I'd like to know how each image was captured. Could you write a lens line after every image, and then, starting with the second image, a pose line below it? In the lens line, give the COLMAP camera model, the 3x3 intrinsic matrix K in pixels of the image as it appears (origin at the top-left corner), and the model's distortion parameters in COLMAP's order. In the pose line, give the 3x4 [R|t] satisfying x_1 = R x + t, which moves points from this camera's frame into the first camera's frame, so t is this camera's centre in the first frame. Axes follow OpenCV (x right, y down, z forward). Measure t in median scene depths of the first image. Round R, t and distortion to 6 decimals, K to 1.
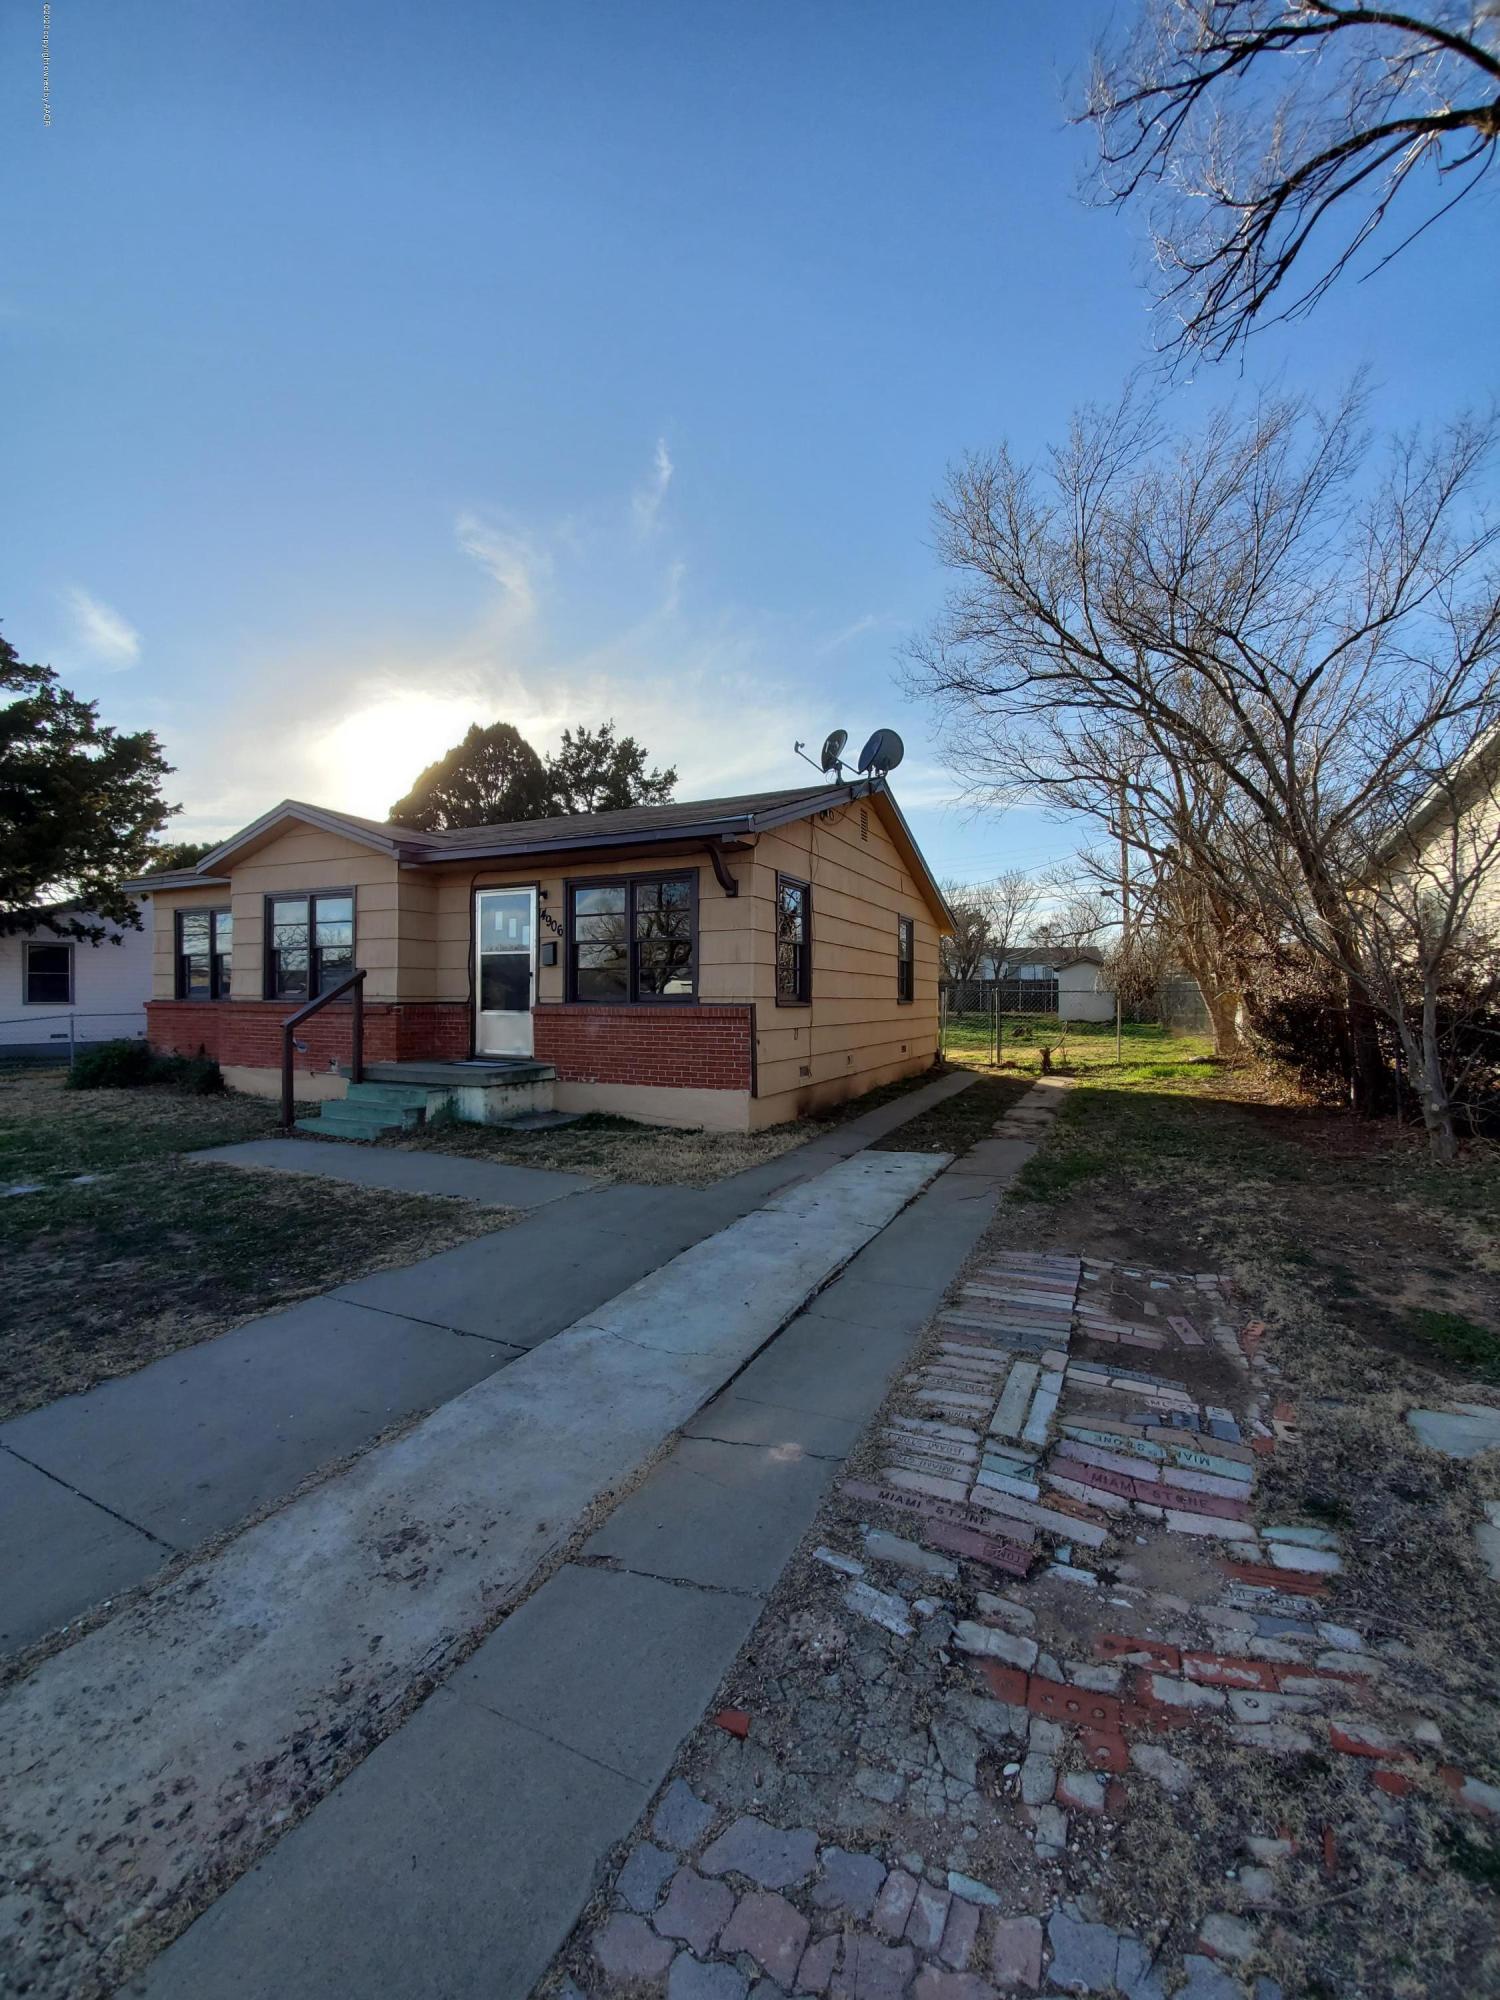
lens RADIAL K [[795.7, 0, 779.5], [0, 795.7, 1000.3], [0, 0, 1]] dist [0.010410, -0.019431]
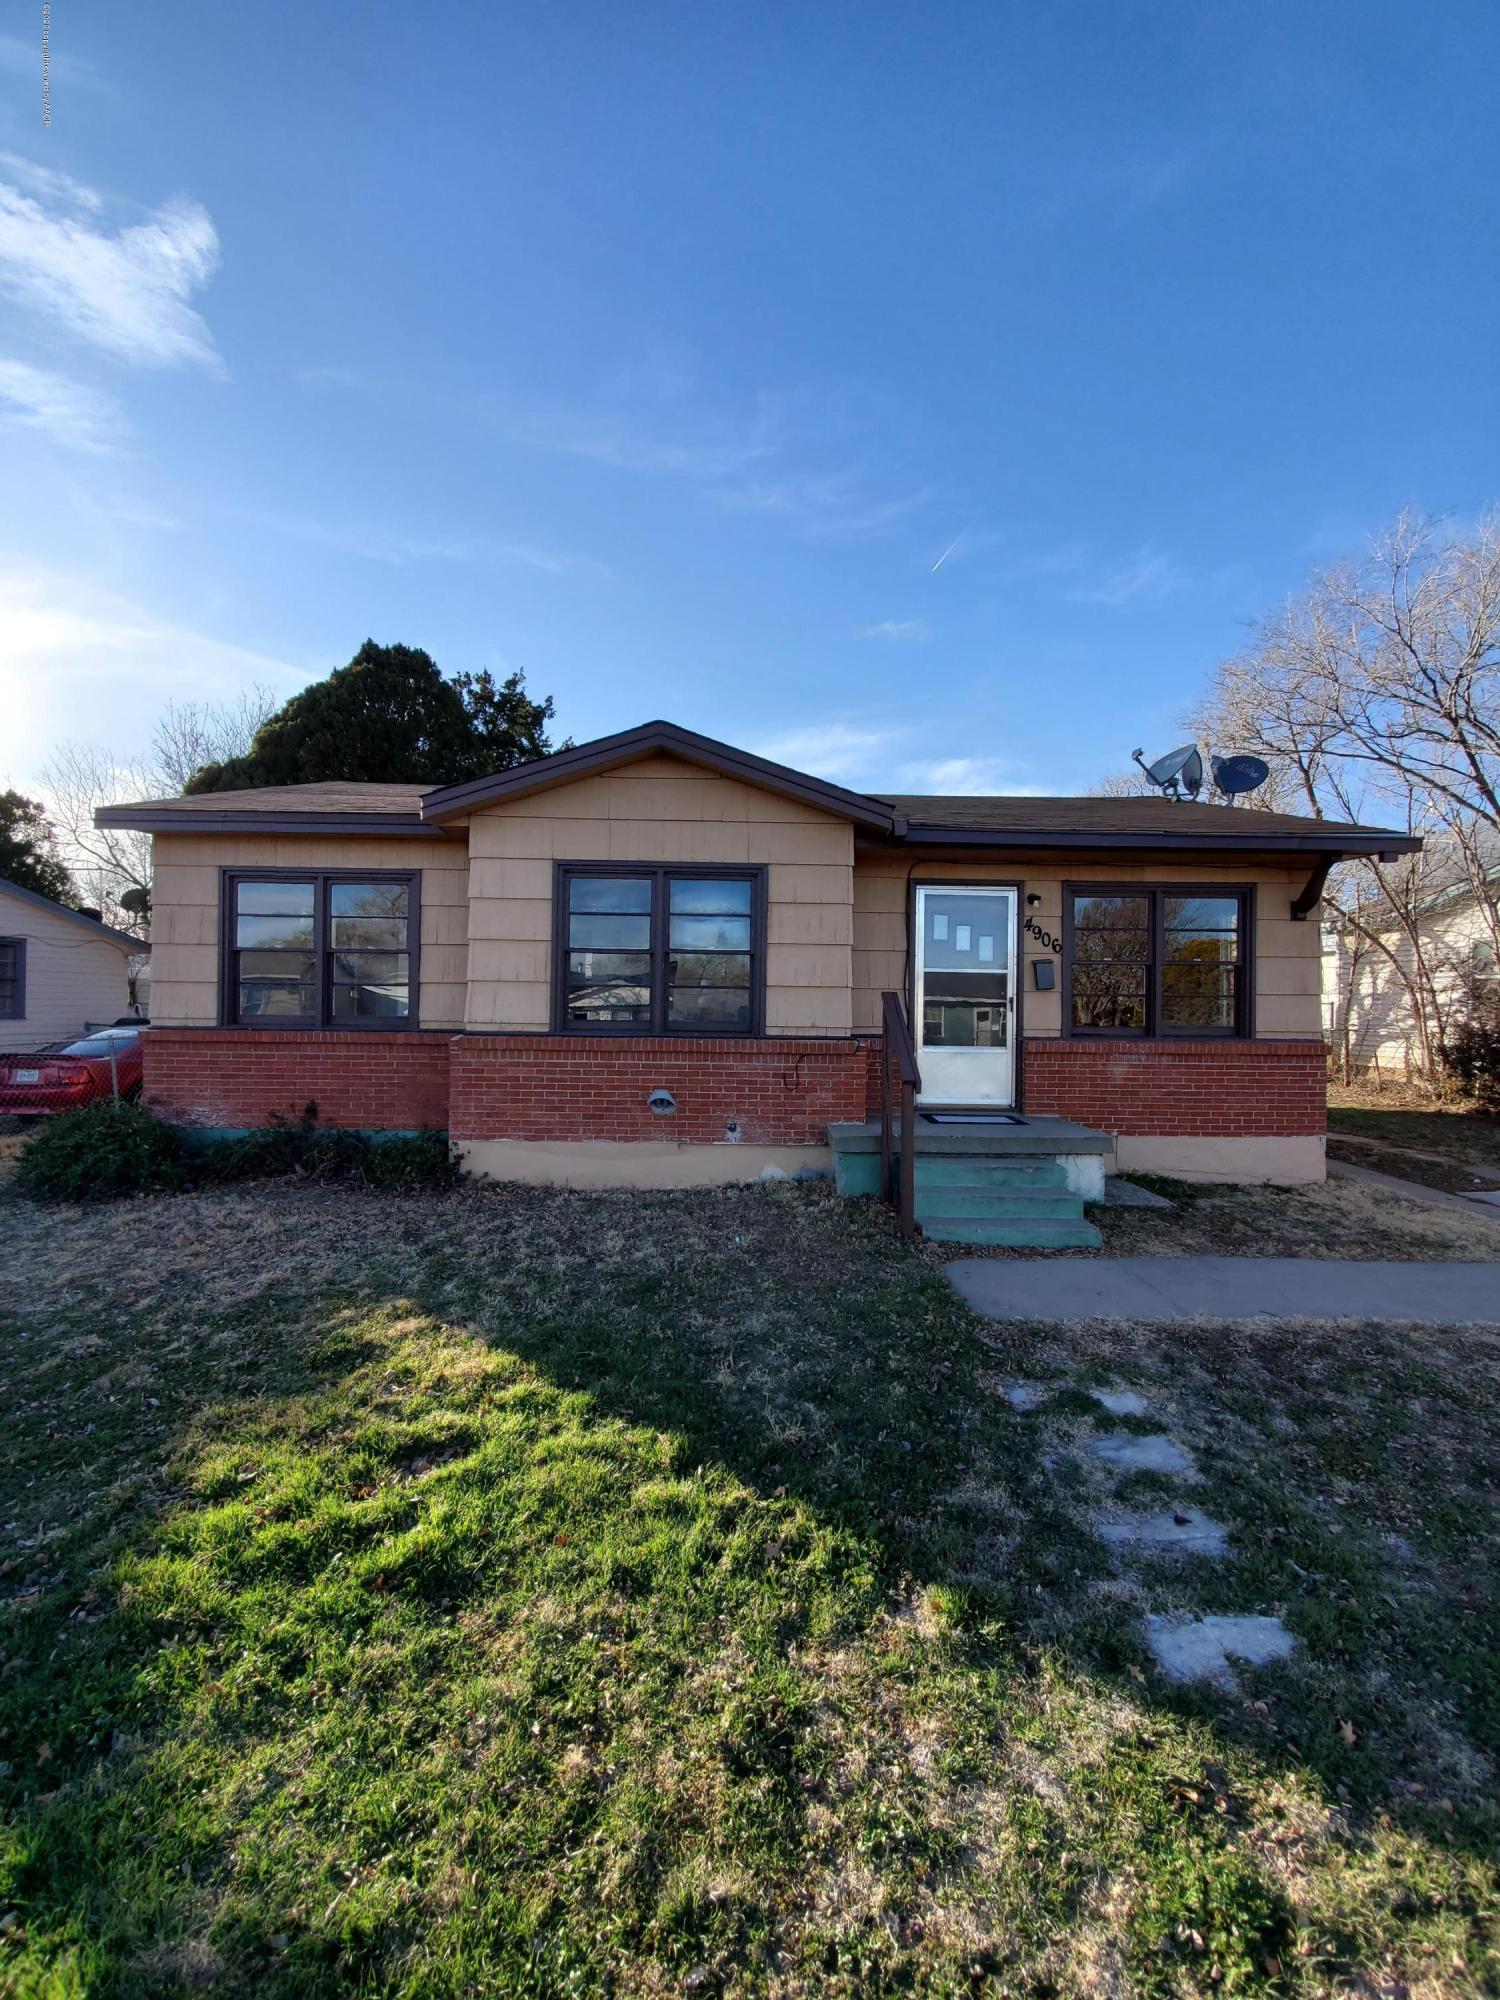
lens RADIAL K [[795.7, 0, 779.5], [0, 795.7, 1000.3], [0, 0, 1]] dist [0.010410, -0.019431]
pose [[0.892705, 0.020487, 0.450177, -0.833769], [-0.006697, 0.999459, -0.032205, -0.005589], [-0.450593, 0.025735, 0.892359, 0.395805]]
